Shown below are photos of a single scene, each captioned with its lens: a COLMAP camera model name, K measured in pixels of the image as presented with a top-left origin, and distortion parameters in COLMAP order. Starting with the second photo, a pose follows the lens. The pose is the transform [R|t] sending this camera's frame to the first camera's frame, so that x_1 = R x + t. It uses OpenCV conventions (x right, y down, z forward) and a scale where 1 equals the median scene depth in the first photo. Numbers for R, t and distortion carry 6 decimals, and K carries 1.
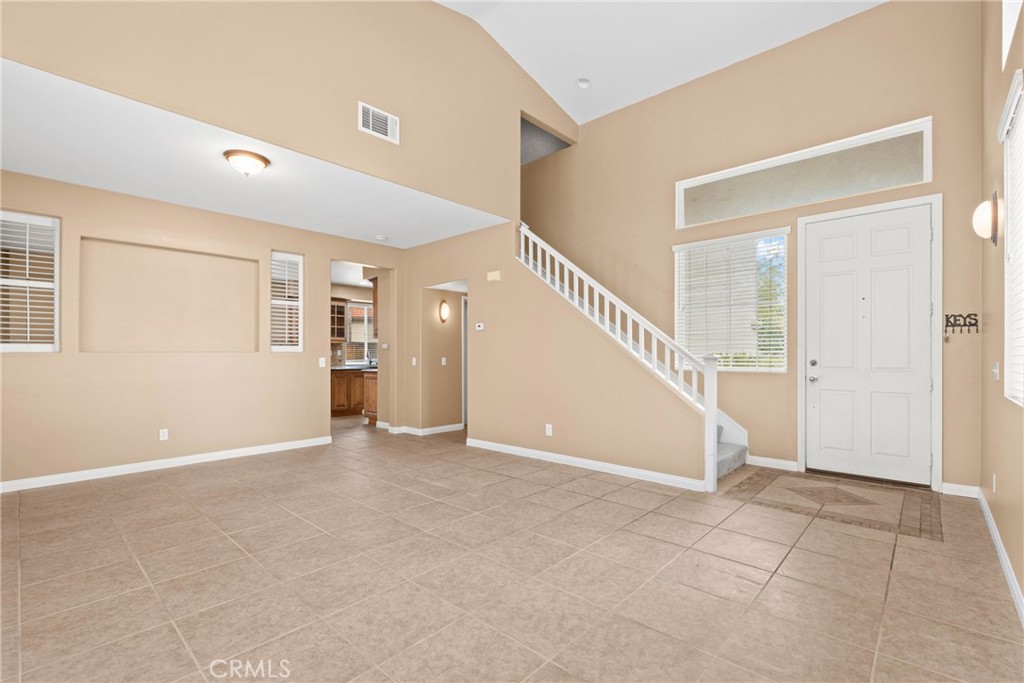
lens RADIAL K [[456.0, 0, 507.0], [0, 456.0, 352.3], [0, 0, 1]] dist [-0.003937, -0.000376]
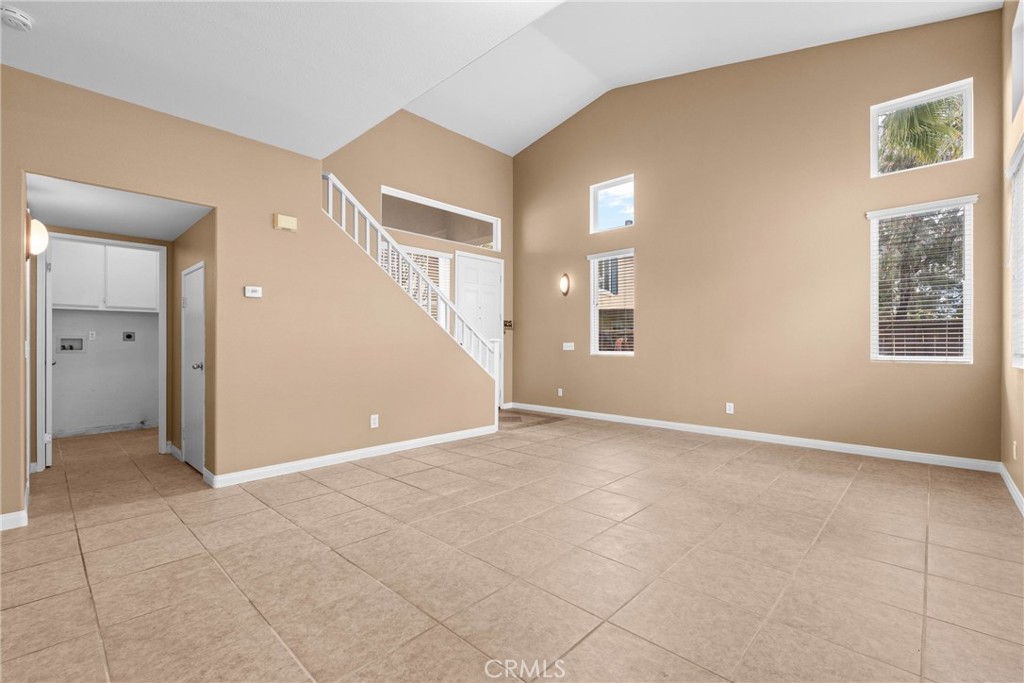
lens RADIAL K [[456.0, 0, 507.7], [0, 456.0, 341.9], [0, 0, 1]] dist [-0.003937, -0.000376]
pose [[0.005558, 0.006451, 0.999964, -1.005827], [-0.004909, 0.999967, -0.006424, 0.024865], [-0.999973, -0.004873, 0.005590, 0.925219]]
